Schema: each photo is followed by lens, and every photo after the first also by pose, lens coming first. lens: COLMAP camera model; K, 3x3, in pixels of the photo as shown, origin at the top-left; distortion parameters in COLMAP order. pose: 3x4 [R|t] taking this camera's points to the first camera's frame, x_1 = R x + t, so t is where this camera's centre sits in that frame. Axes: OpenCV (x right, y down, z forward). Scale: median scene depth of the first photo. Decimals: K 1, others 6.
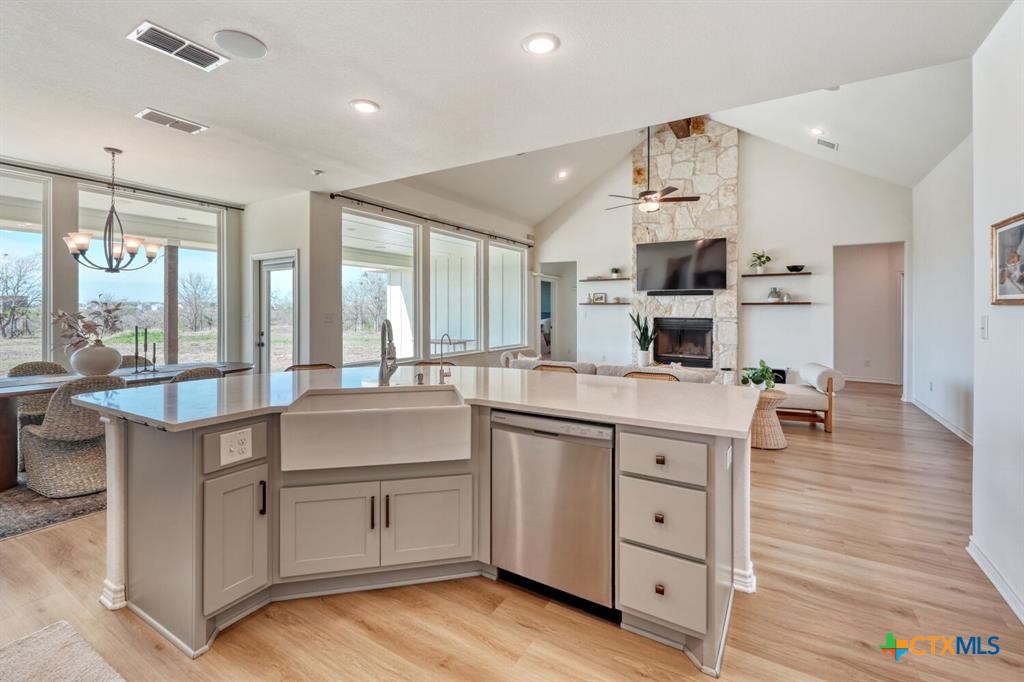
lens RADIAL K [[446.8, 0, 504.4], [0, 446.8, 310.4], [0, 0, 1]] dist [-0.000145, 0.000696]
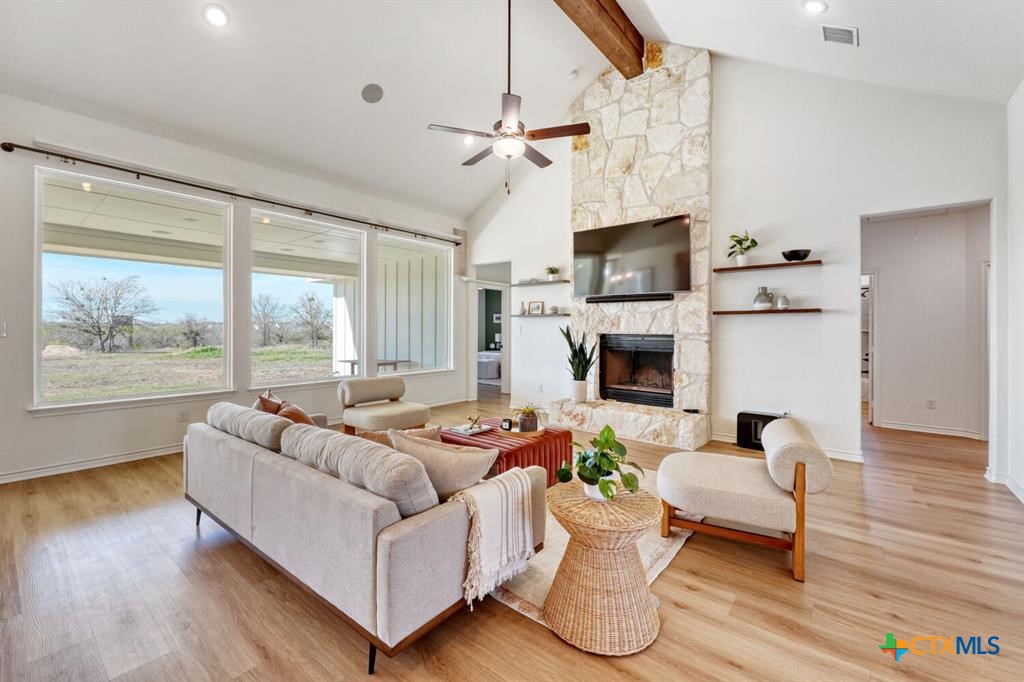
lens RADIAL K [[426.4, 0, 507.5], [0, 426.4, 327.6], [0, 0, 1]] dist [-0.000870, -0.000685]
pose [[0.992052, 0.000356, -0.125825, 0.297145], [-0.000763, 0.999995, -0.003184, 0.009048], [0.125823, 0.003255, 0.992047, 0.325218]]
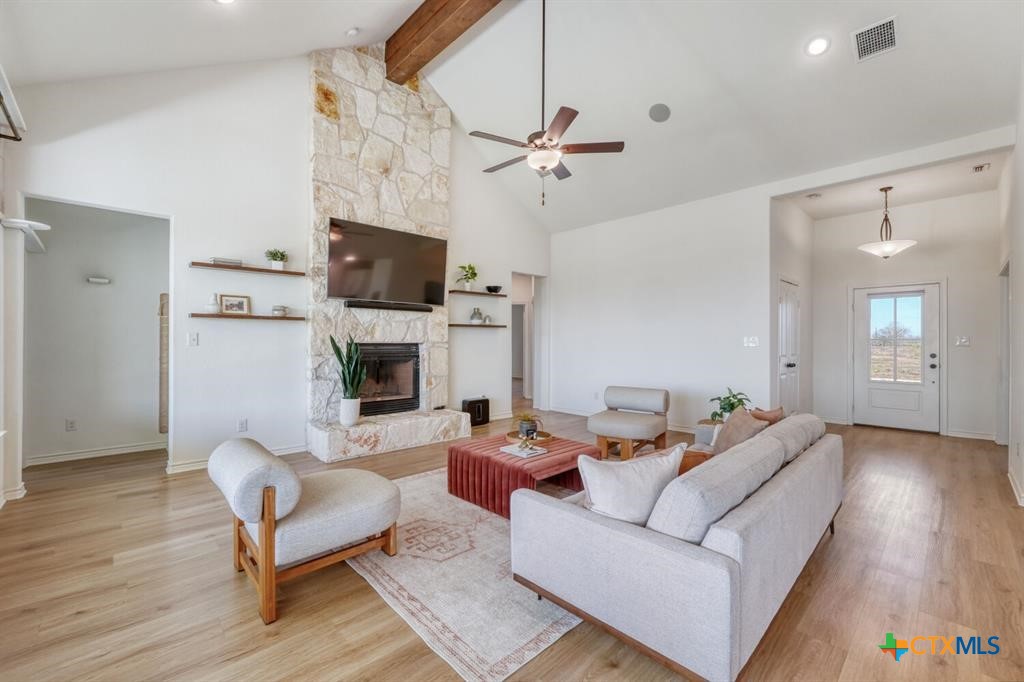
lens RADIAL K [[426.4, 0, 509.3], [0, 426.4, 336.7], [0, 0, 1]] dist [-0.000870, -0.000685]
pose [[0.245793, 0.002805, 0.969318, -0.197309], [-0.007223, 0.999973, -0.001062, 0.006753], [-0.969296, -0.006740, 0.245806, 0.684132]]
